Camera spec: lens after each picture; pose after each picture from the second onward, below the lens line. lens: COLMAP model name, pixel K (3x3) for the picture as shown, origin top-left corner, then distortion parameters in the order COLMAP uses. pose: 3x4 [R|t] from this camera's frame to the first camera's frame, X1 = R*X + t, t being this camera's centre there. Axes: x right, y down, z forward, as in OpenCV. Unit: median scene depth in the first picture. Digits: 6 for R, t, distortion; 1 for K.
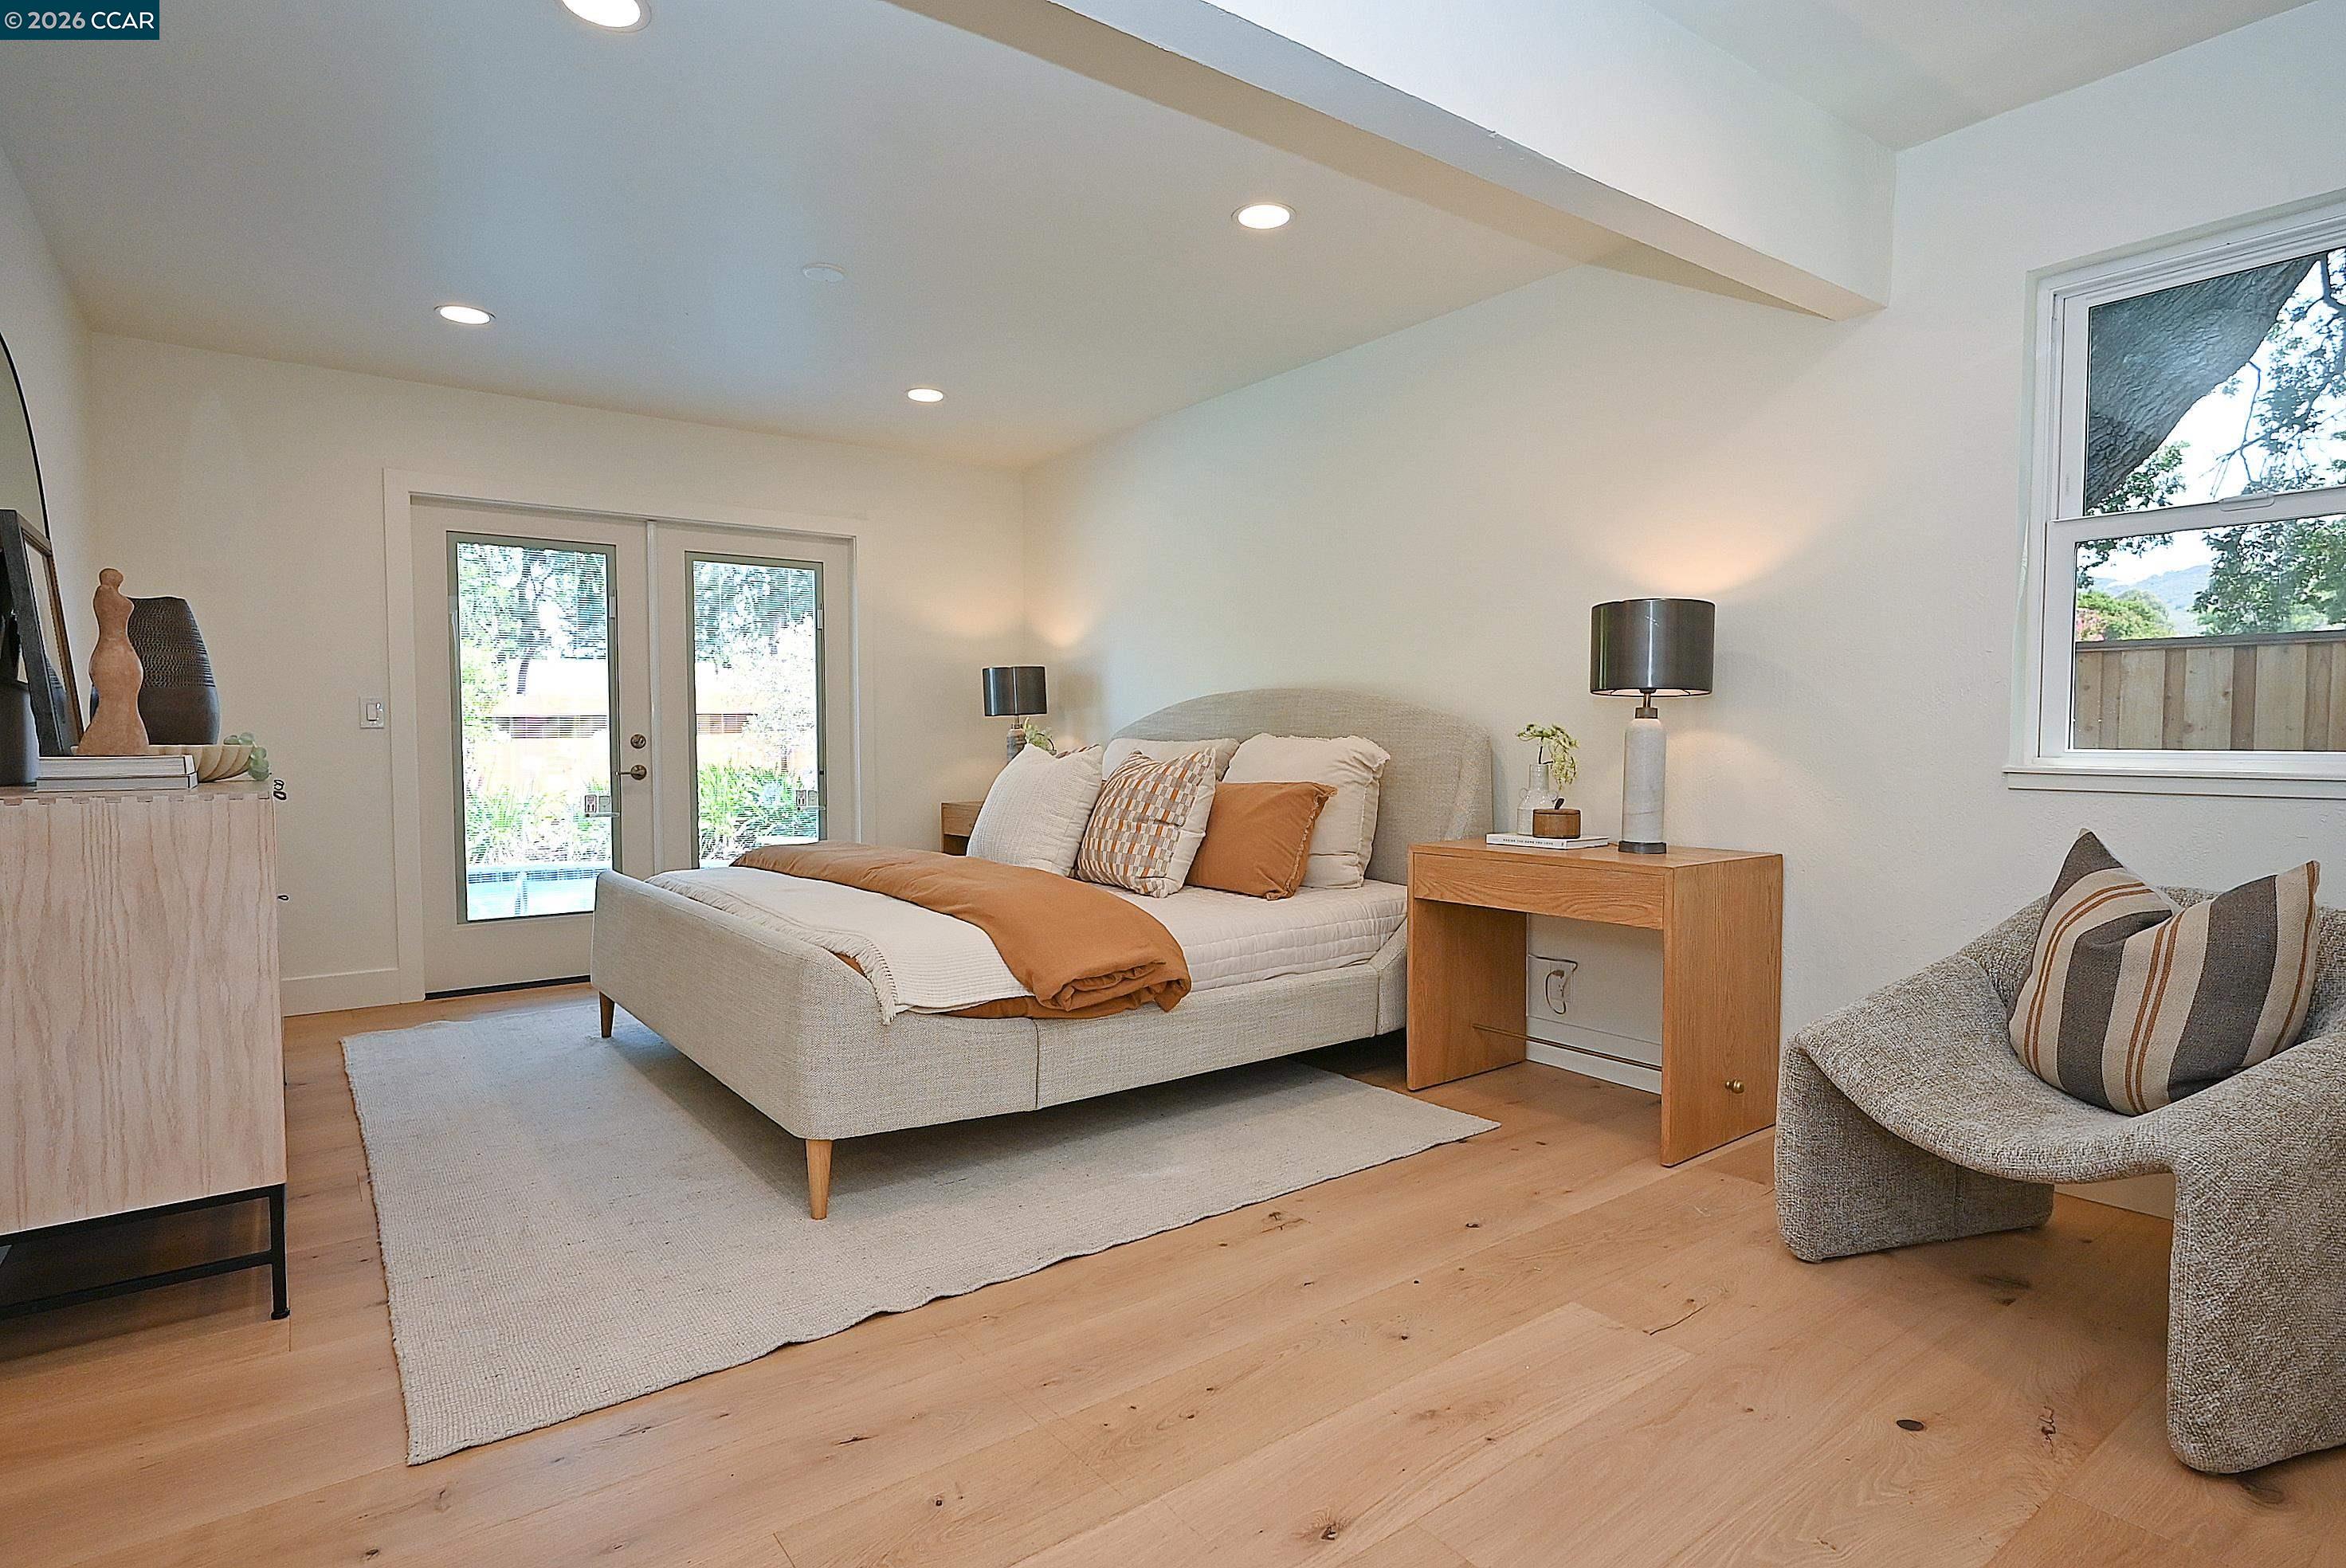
lens RADIAL K [[1207.8, 0, 1153.8], [0, 1207.8, 785.7], [0, 0, 1]] dist [0.000060, 0.000723]
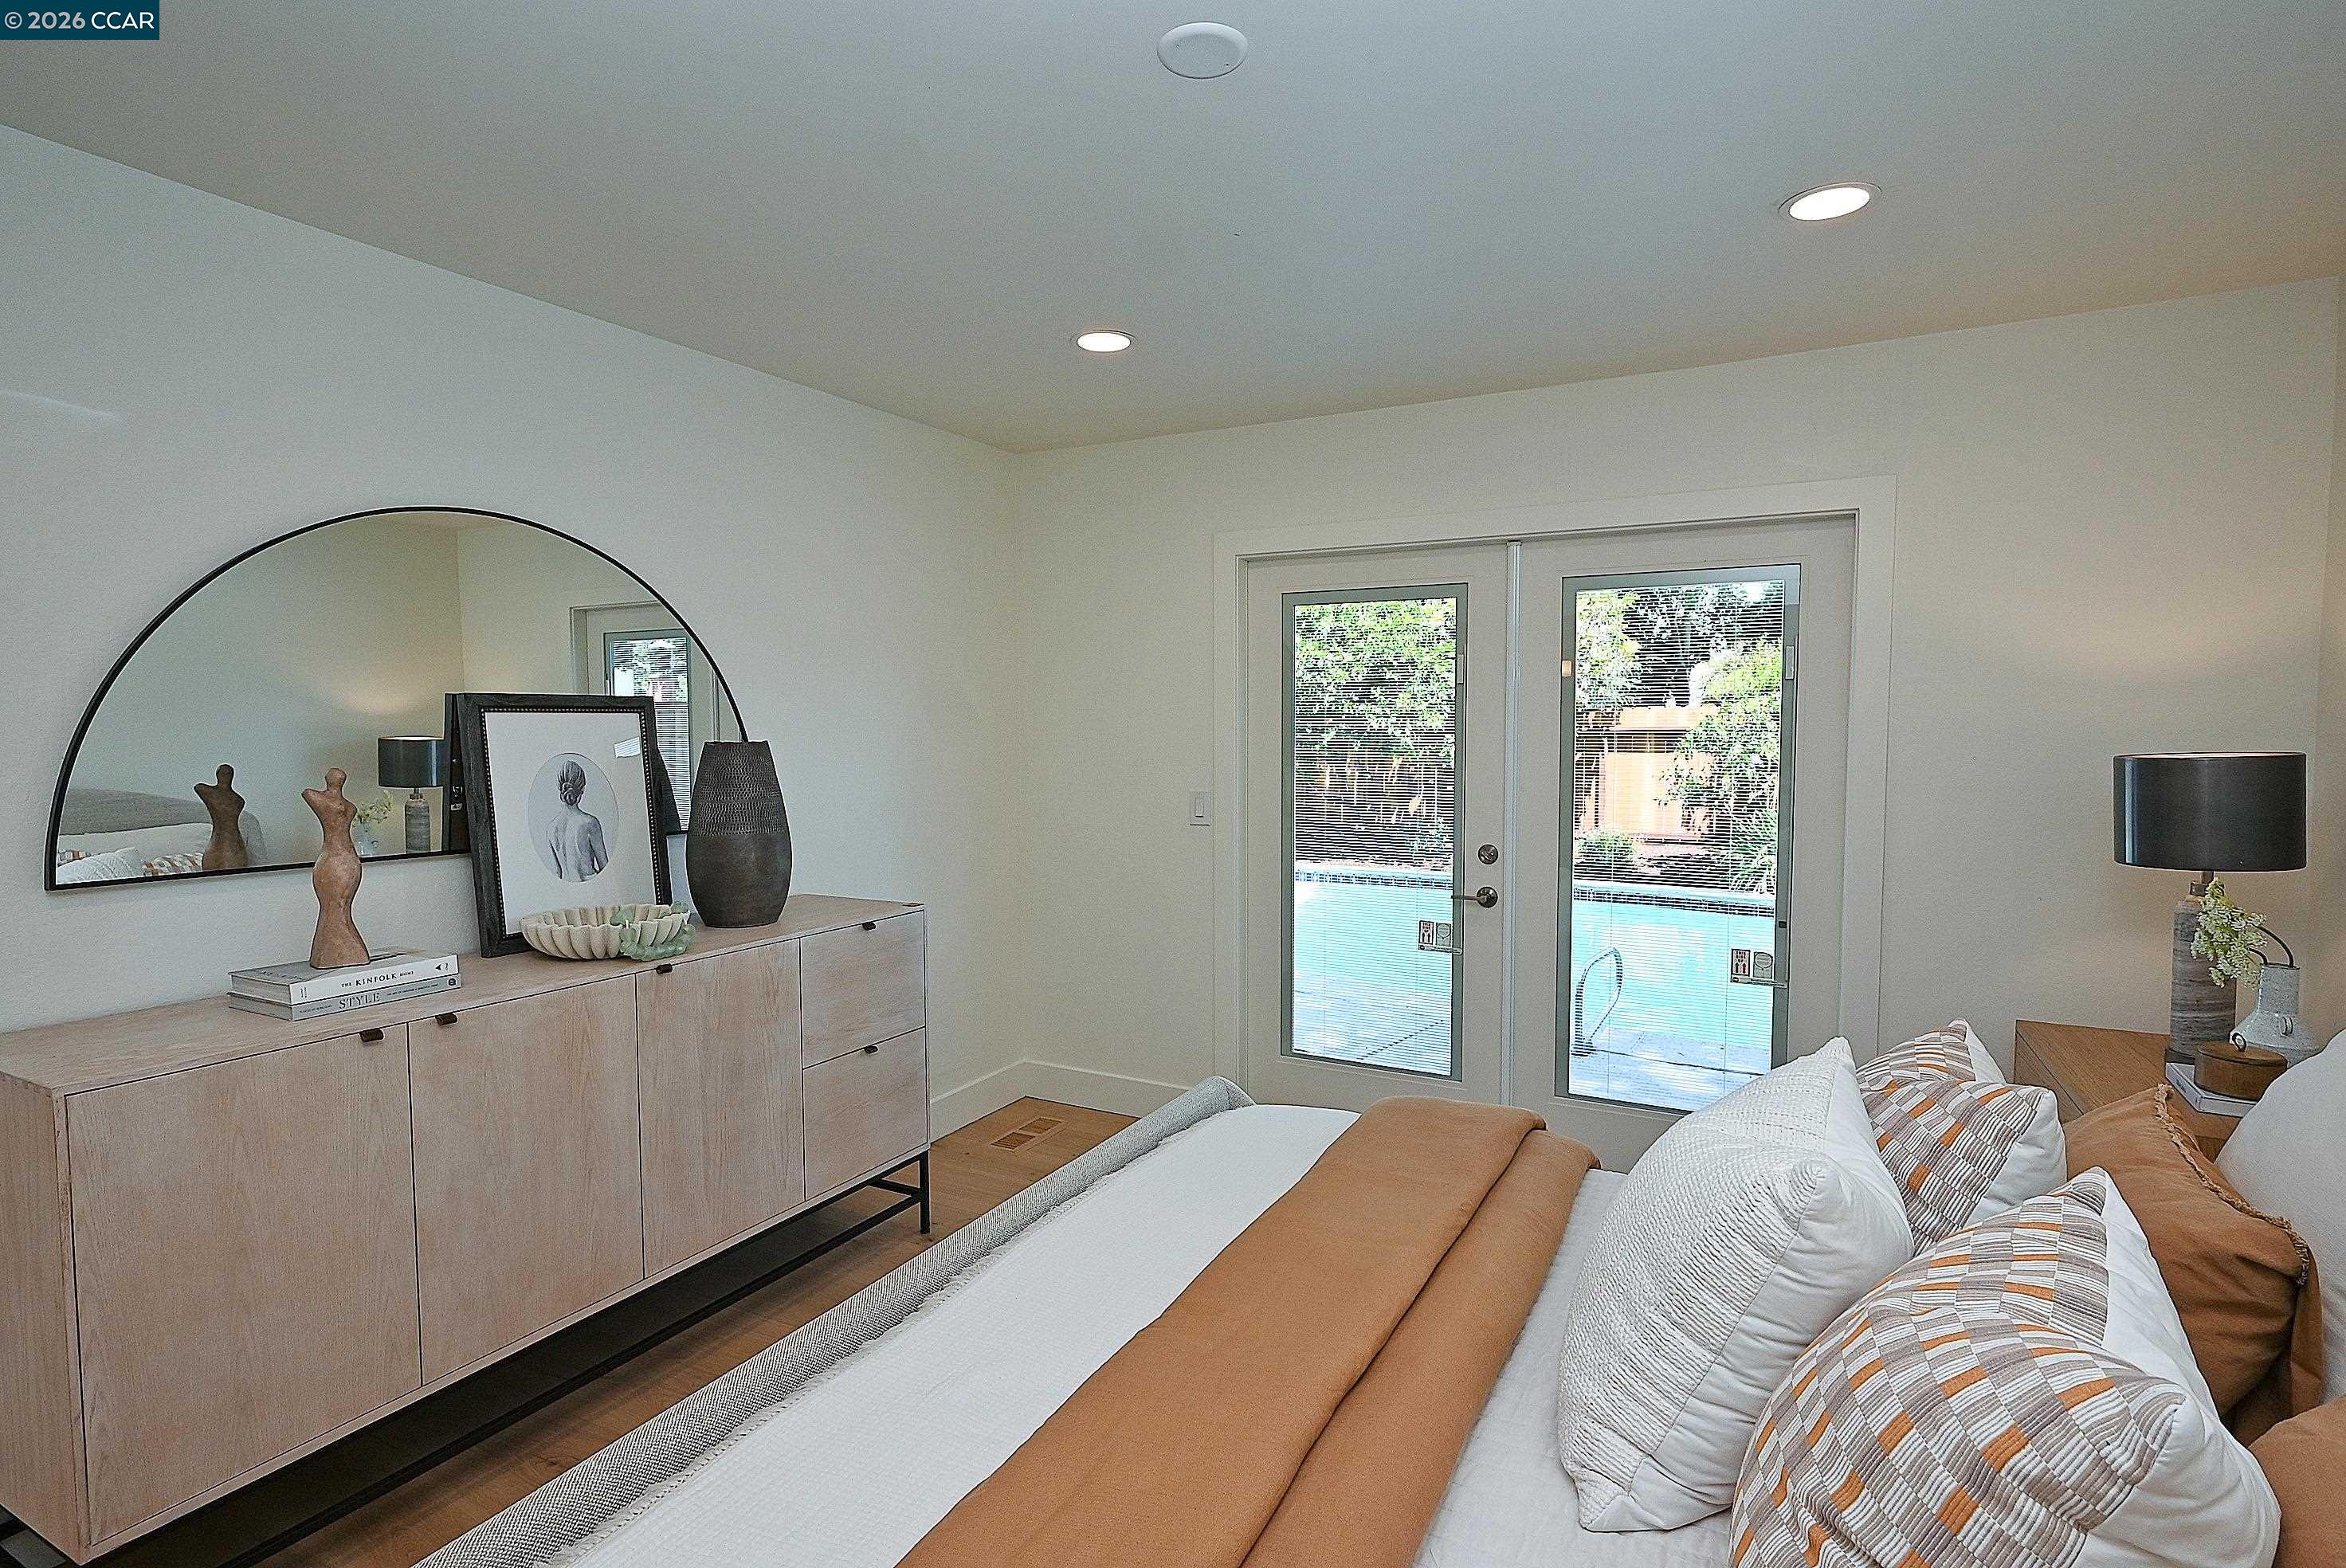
lens RADIAL K [[1148.8, 0, 1186.5], [0, 1148.8, 787.1], [0, 0, 1]] dist [-0.001951, -0.000182]
pose [[0.429929, 0.058217, -0.900984, 0.106698], [-0.035937, 0.998232, 0.047352, -0.102246], [0.902147, 0.012020, 0.431261, 0.547436]]
